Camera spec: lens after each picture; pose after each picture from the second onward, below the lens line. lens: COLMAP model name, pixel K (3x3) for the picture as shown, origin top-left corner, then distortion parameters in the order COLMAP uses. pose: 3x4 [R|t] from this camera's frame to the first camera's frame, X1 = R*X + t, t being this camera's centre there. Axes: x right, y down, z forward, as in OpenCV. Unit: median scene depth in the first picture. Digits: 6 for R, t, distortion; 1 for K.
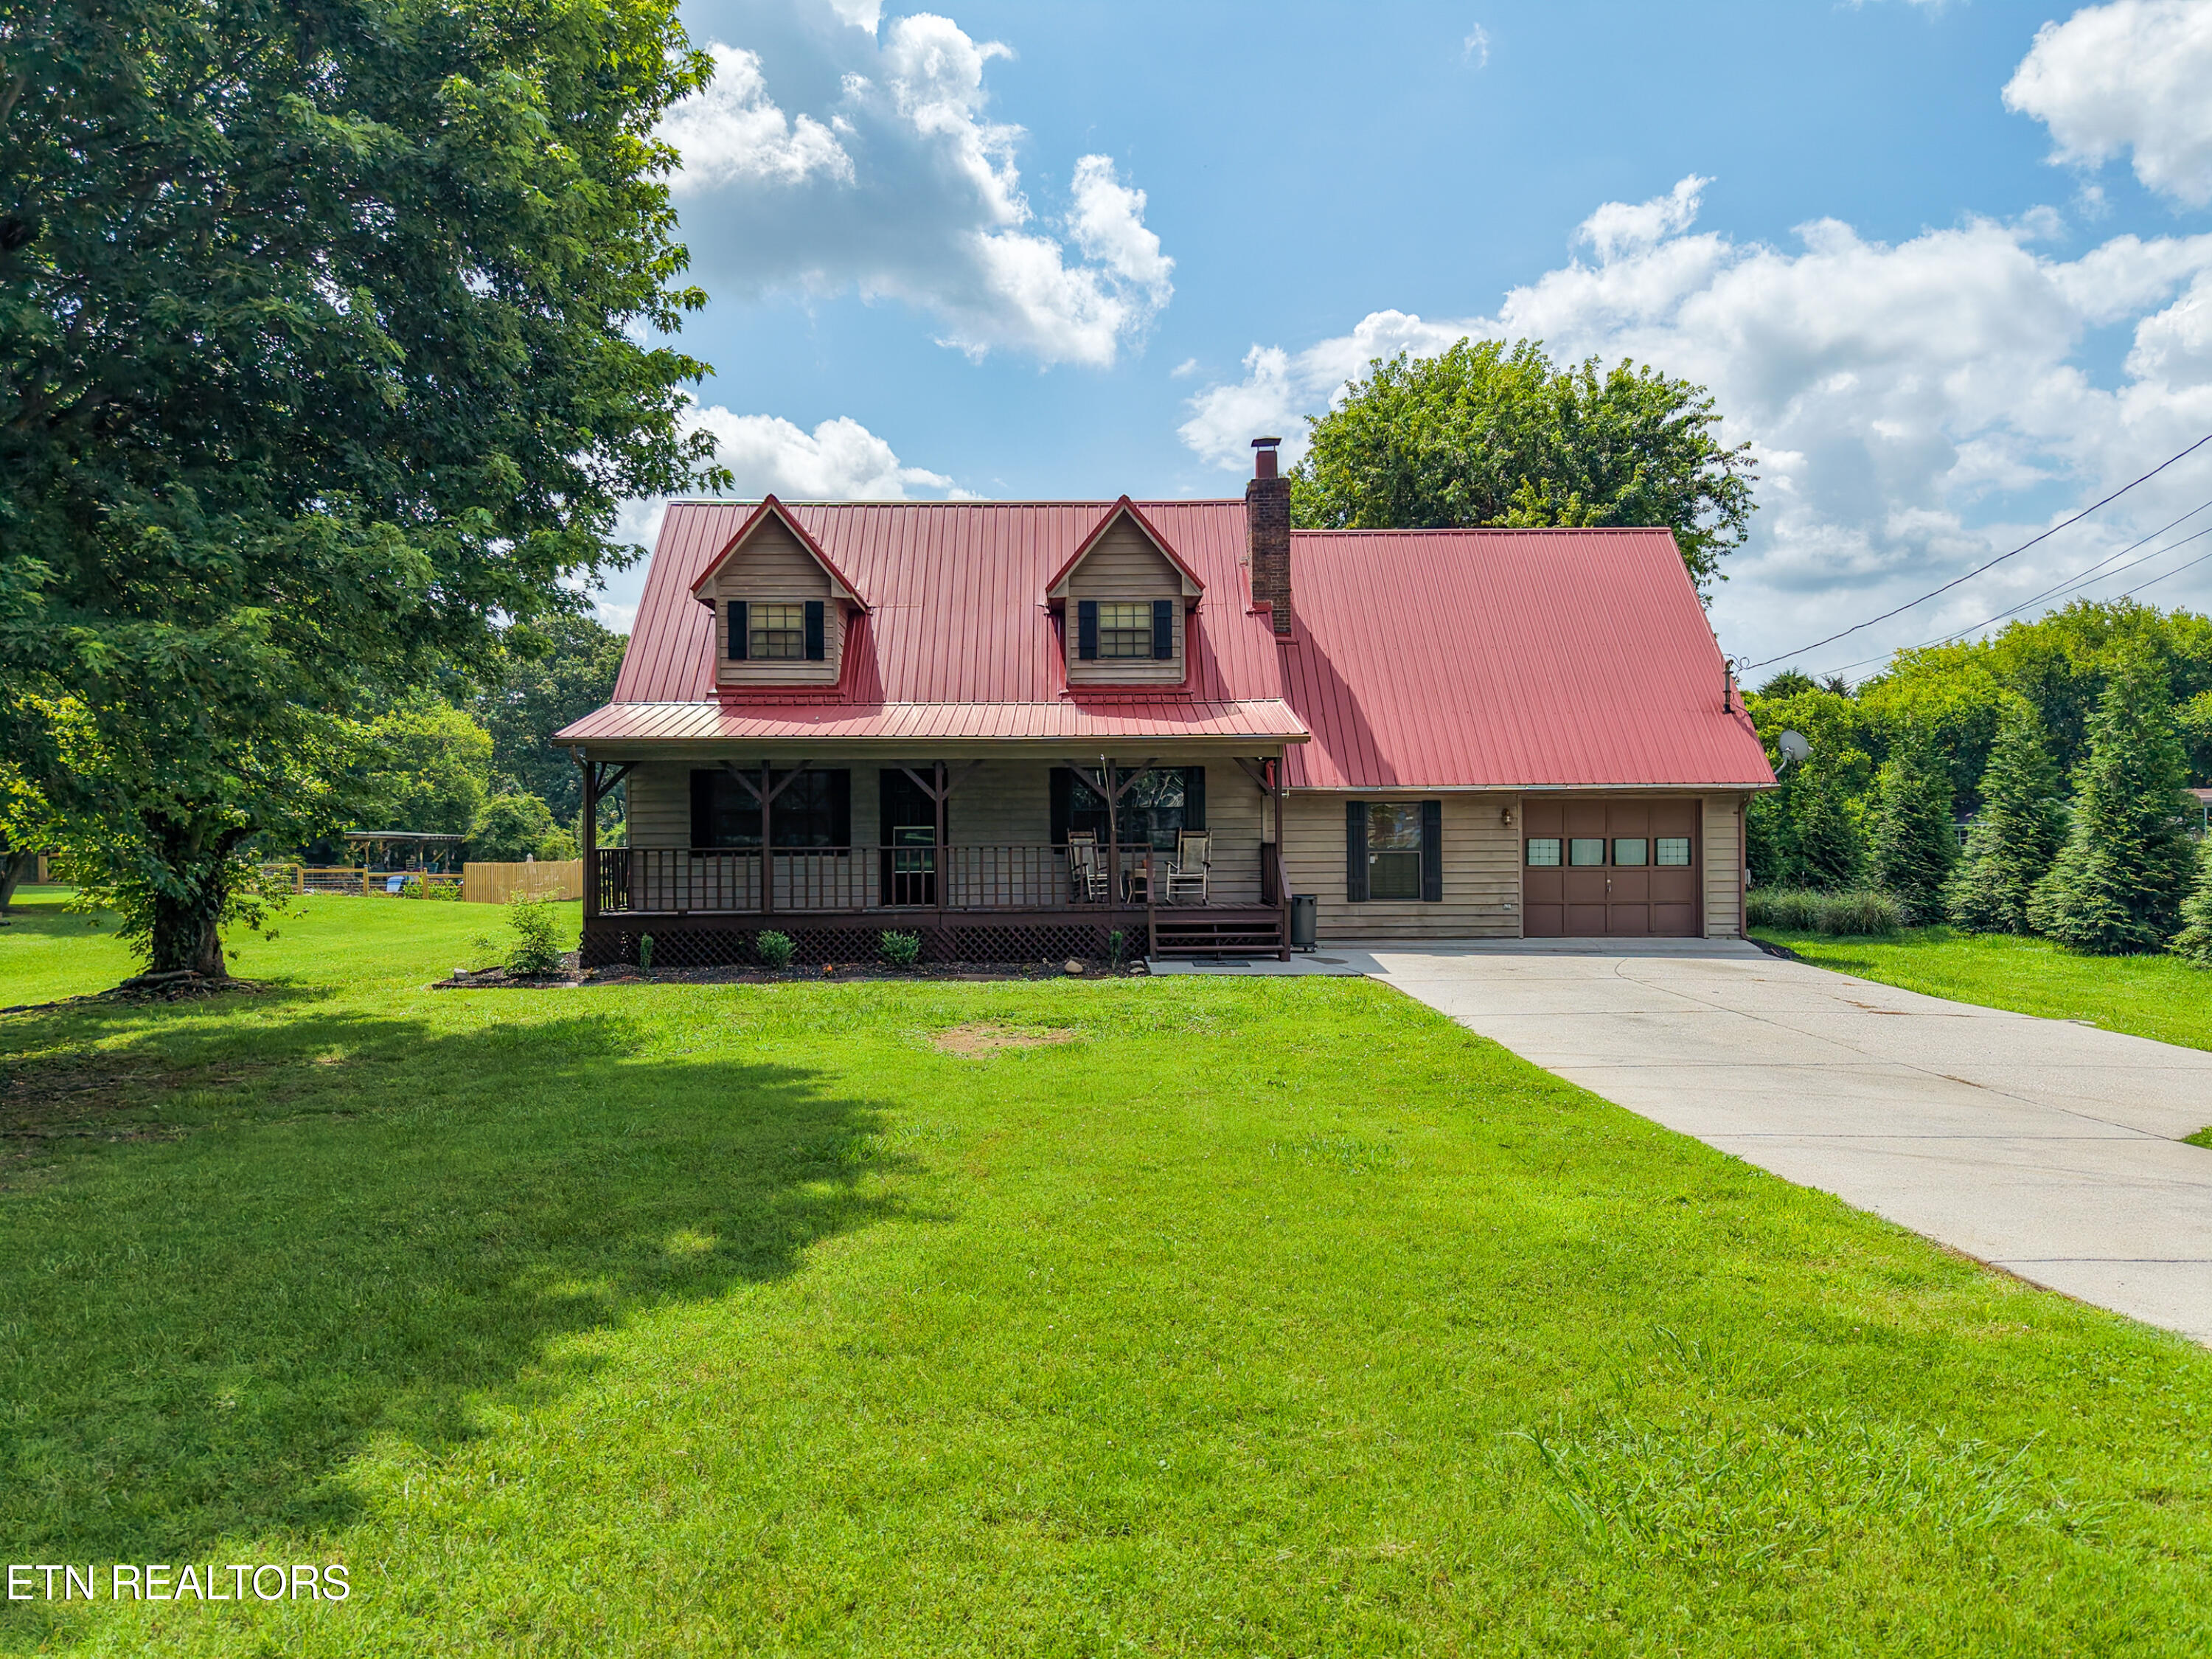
lens RADIAL K [[1473.8, 0, 1106.0], [0, 1473.8, 829.5], [0, 0, 1]] dist [0.037914, -0.039518]
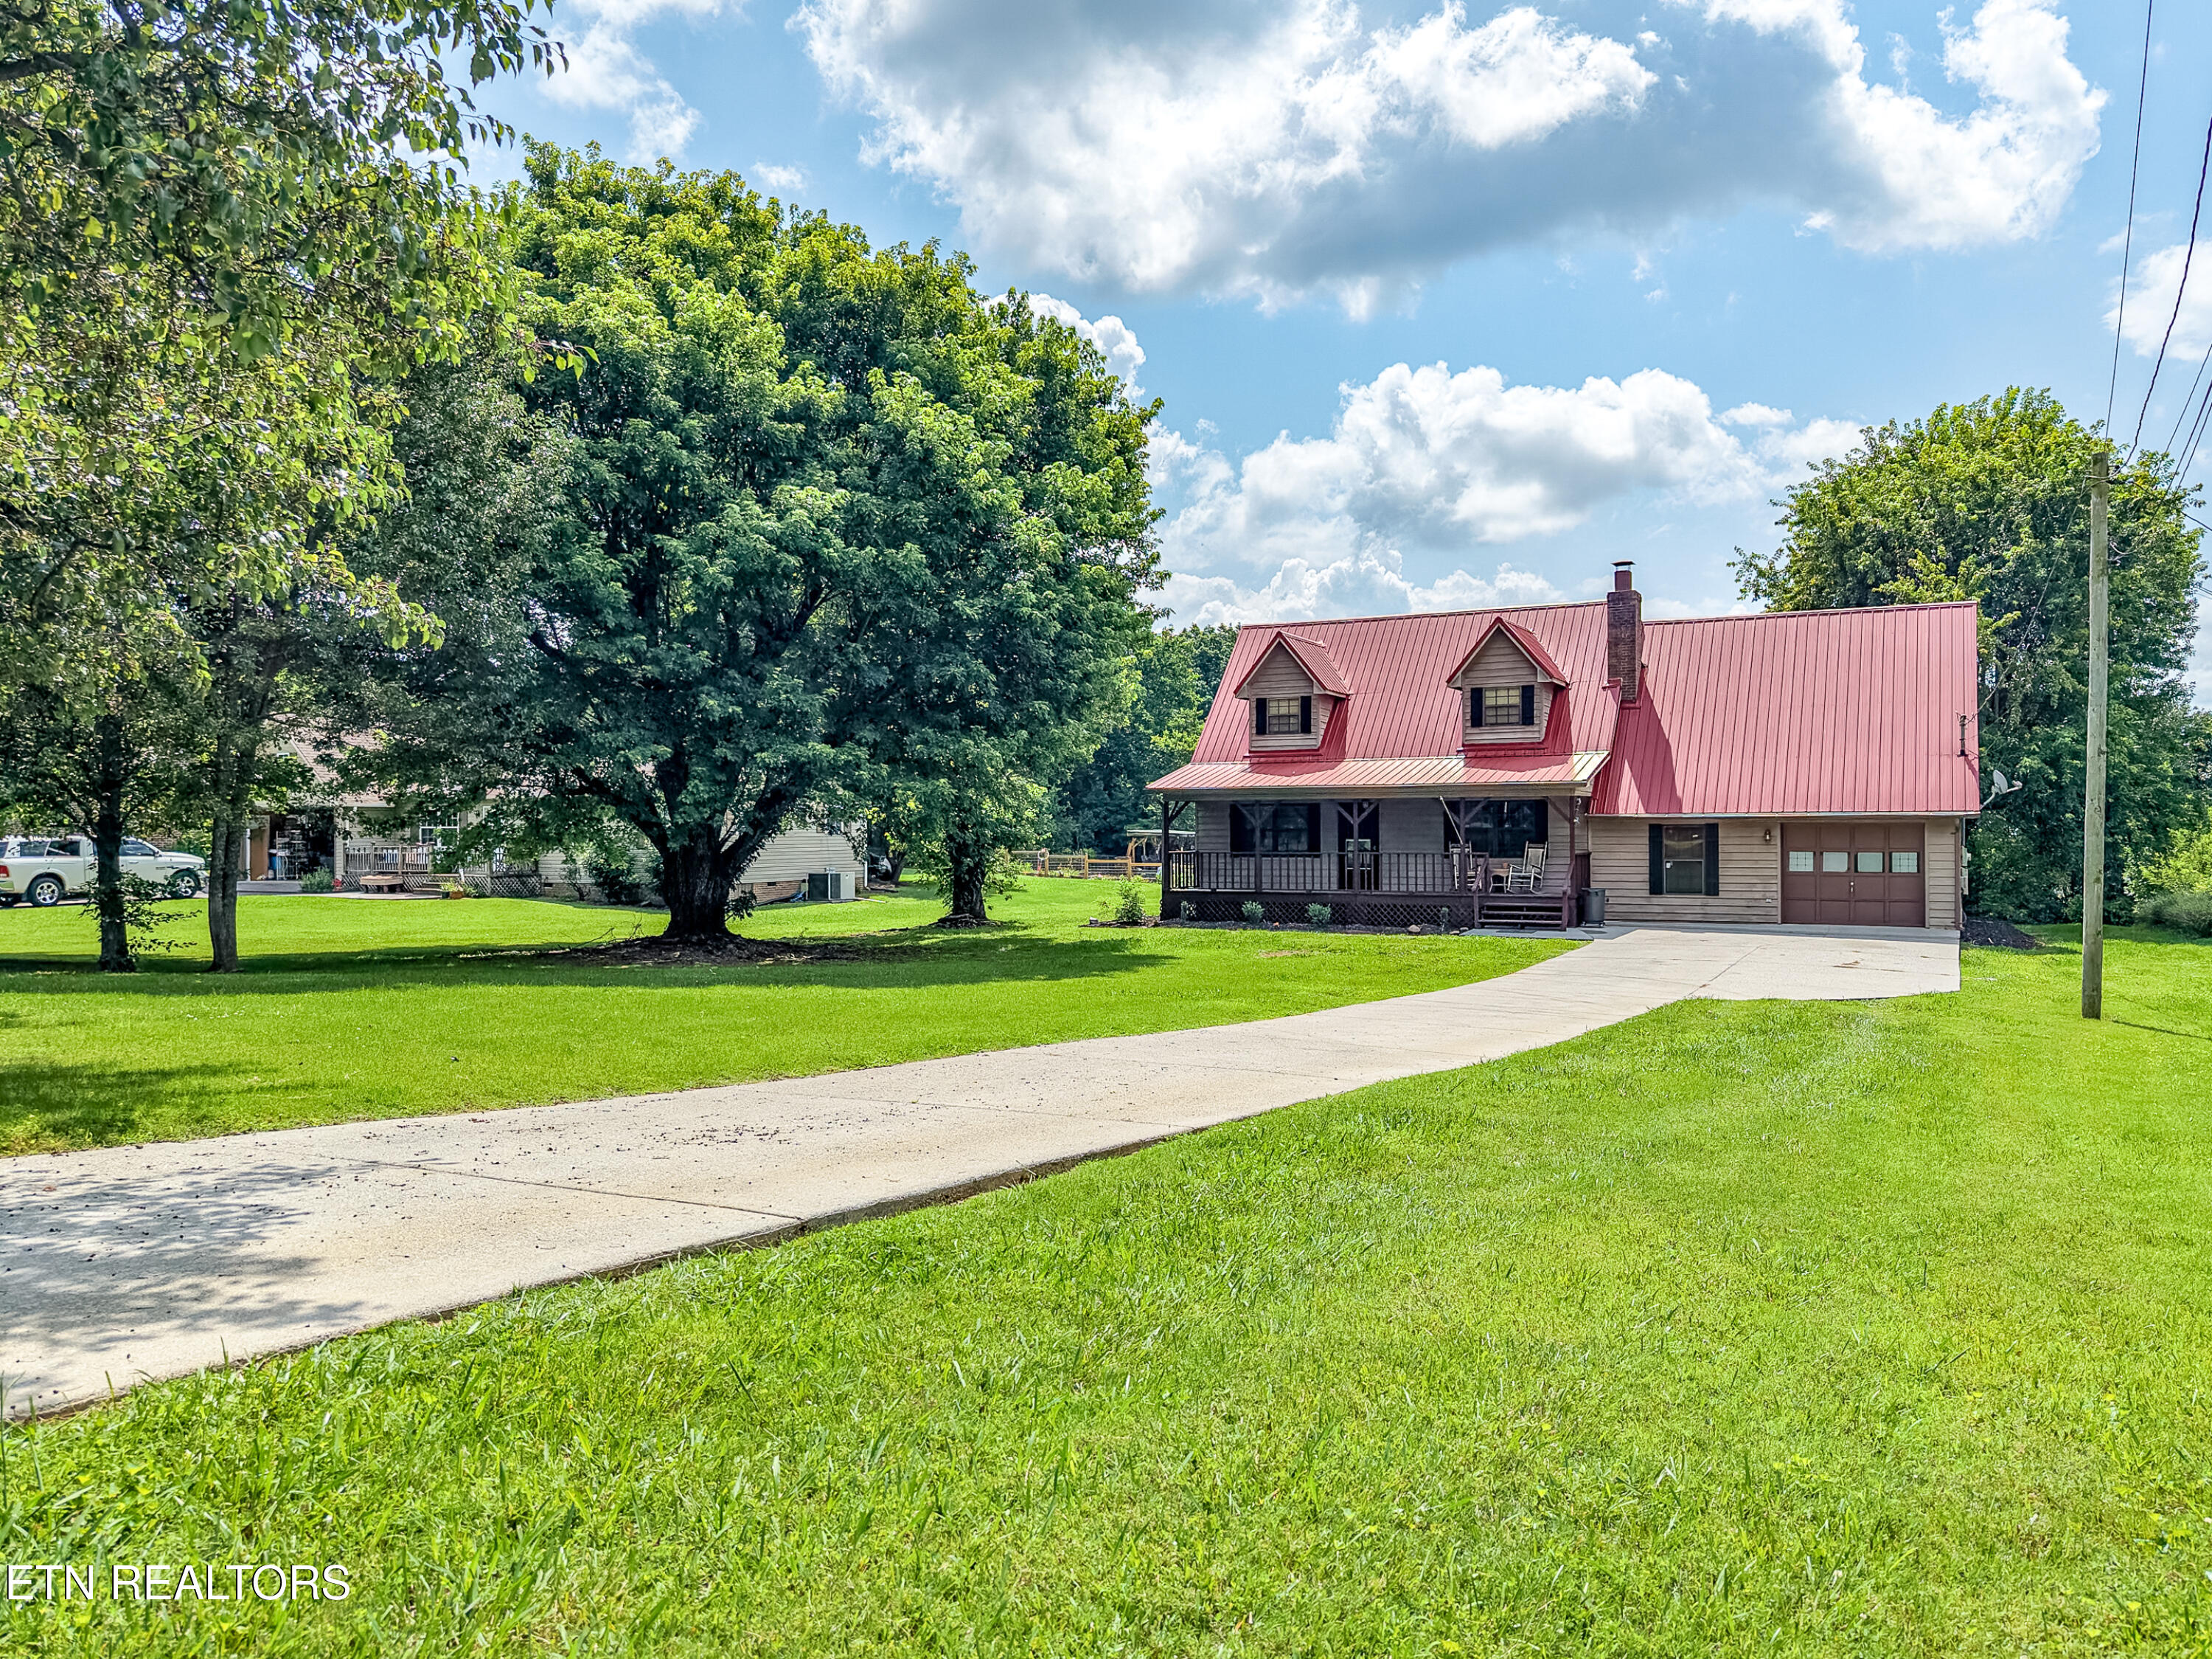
lens RADIAL K [[1605.5, 0, 1173.5], [0, 1605.5, 824.9], [0, 0, 1]] dist [0.002167, -0.000953]
pose [[0.888440, 0.003498, -0.458979, 0.463297], [-0.002458, 0.999993, 0.002862, -0.021379], [0.458985, -0.001415, 0.888443, -0.583984]]
